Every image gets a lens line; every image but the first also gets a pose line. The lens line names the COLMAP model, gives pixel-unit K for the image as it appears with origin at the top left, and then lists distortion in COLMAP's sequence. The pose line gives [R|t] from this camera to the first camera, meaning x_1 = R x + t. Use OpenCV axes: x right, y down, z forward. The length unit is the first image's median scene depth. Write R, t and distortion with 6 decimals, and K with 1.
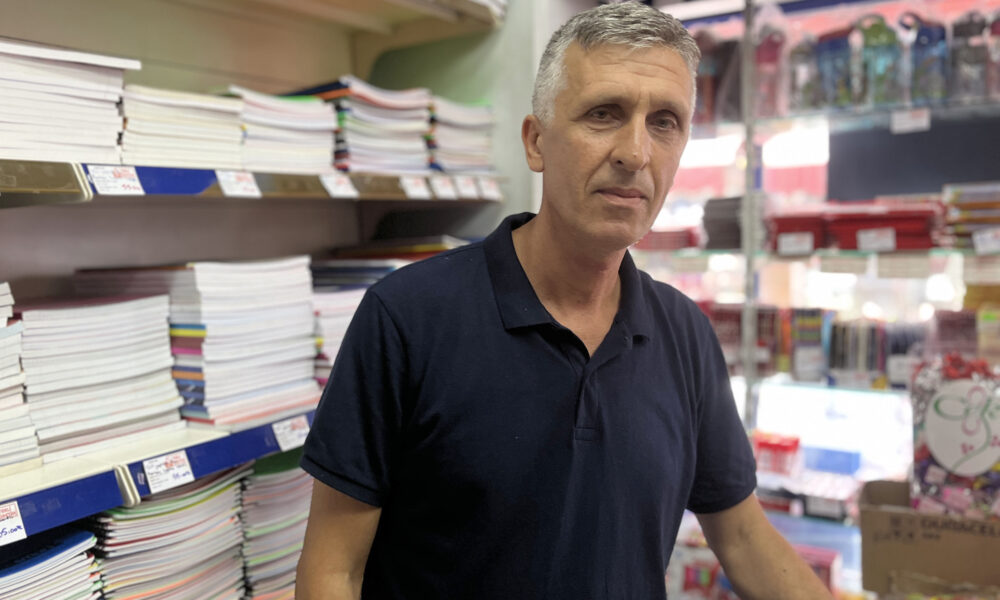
lens RADIAL K [[832.4, 0, 500.0], [0, 832.4, 300.0], [0, 0, 1]] dist [0.044215, -0.098080]
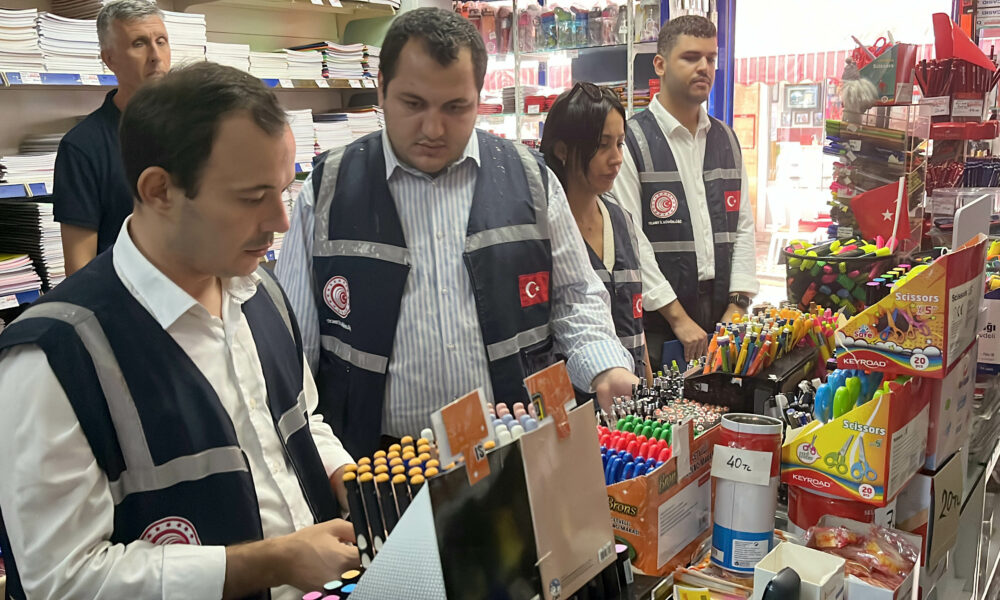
lens RADIAL K [[973.6, 0, 518.4], [0, 973.6, 303.7], [0, 0, 1]] dist [0.004015, -0.005850]
pose [[0.998154, 0.010100, -0.059895, 0.535279], [-0.004613, 0.995836, 0.091043, 0.238939], [0.060566, -0.090599, 0.994044, -1.823828]]
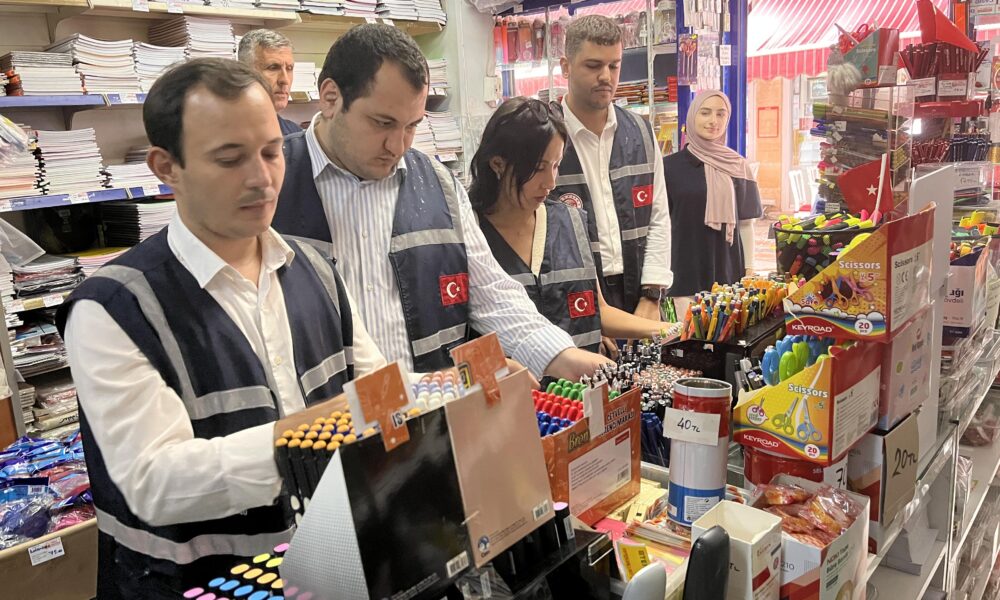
lens RADIAL K [[832.4, 0, 500.0], [0, 832.4, 300.0], [0, 0, 1]] dist [0.044215, -0.098080]
pose [[0.987440, -0.007984, -0.157795, 0.622242], [0.025923, 0.993375, 0.111956, 0.247016], [0.155856, -0.114640, 0.981105, -1.759419]]
